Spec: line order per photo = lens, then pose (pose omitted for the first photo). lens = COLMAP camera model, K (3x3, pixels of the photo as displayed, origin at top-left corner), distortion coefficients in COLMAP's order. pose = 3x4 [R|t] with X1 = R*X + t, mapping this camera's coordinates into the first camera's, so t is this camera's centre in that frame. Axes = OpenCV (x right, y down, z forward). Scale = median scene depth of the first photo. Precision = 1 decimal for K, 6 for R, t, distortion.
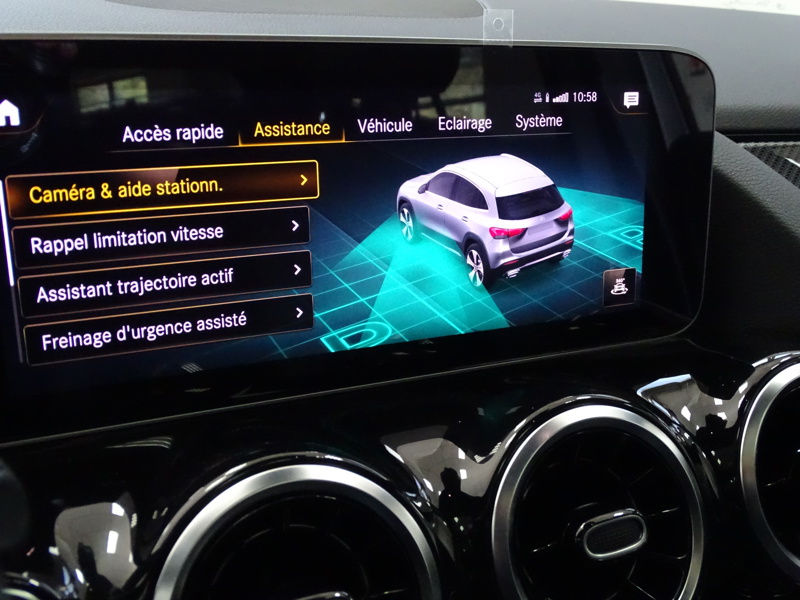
lens RADIAL K [[853.3, 0, 393.7], [0, 853.3, 306.2], [0, 0, 1]] dist [-0.110872, 0.000000]
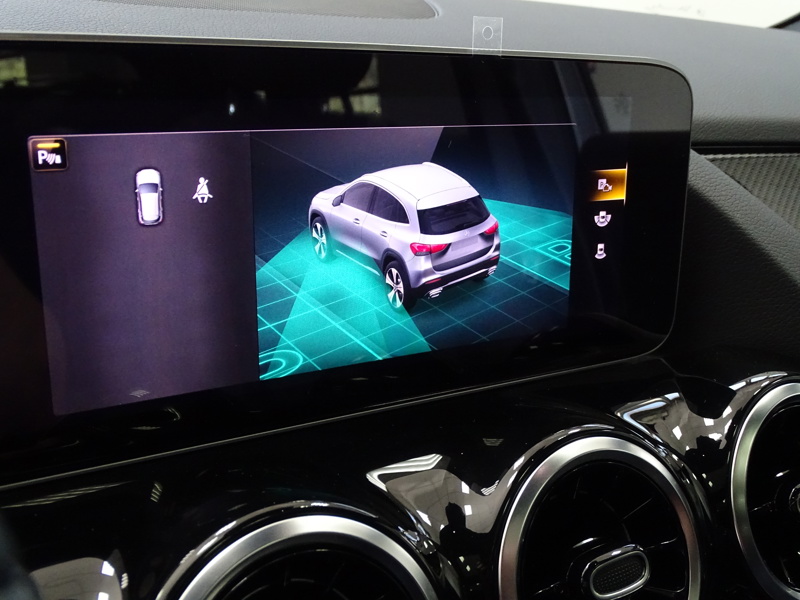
lens RADIAL K [[968.9, 0, 401.7], [0, 968.9, 303.0], [0, 0, 1]] dist [-0.125111, 0.000000]
pose [[0.984167, -0.017914, 0.176334, -0.149914], [0.022662, 0.999432, -0.024951, -0.004761], [-0.175787, 0.028552, 0.984014, -0.034448]]
